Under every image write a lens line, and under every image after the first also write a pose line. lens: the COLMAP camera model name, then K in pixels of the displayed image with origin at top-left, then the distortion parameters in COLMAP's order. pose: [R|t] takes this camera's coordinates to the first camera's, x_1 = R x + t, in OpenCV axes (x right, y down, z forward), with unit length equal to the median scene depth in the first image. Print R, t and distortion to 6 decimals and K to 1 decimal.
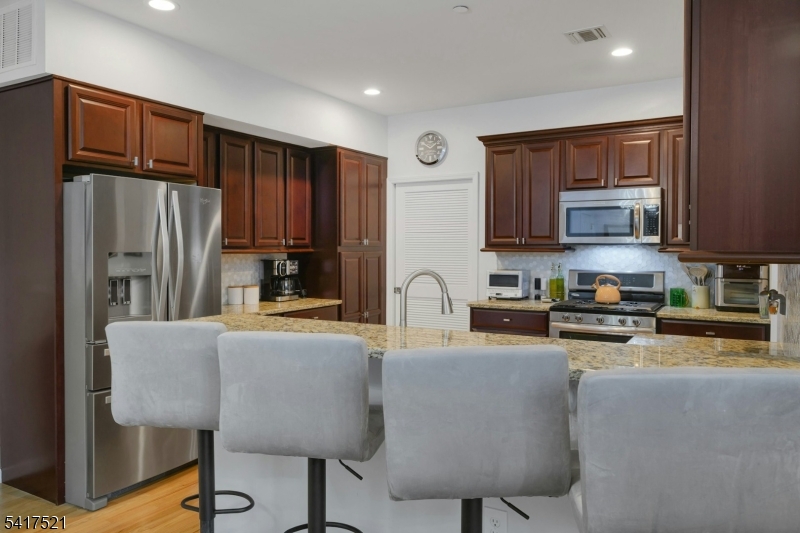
lens RADIAL K [[590.8, 0, 400.0], [0, 590.8, 266.5], [0, 0, 1]] dist [0.000680, 0.001660]
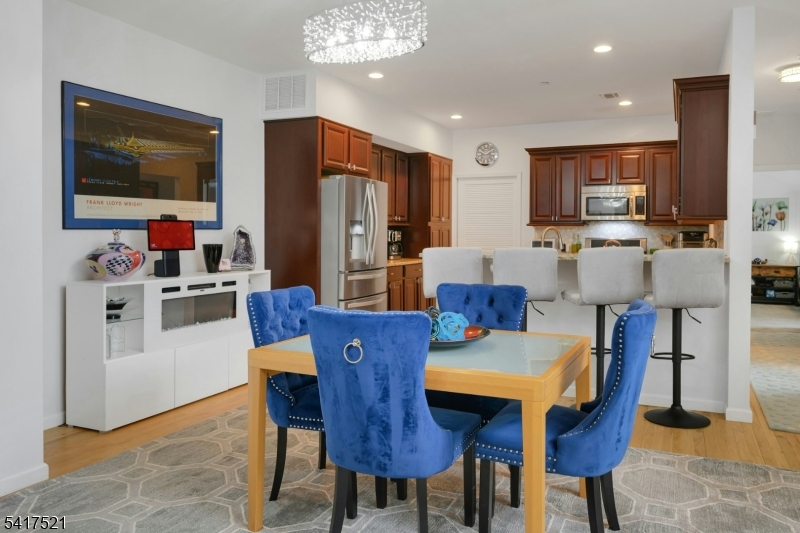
lens RADIAL K [[659.0, 0, 400.7], [0, 659.0, 256.2], [0, 0, 1]] dist [0.003013, -0.001157]
pose [[0.992336, 0.000212, 0.123568, -0.405093], [0.000491, 0.999984, -0.005656, 0.063863], [-0.123567, 0.005673, 0.992320, -0.639181]]
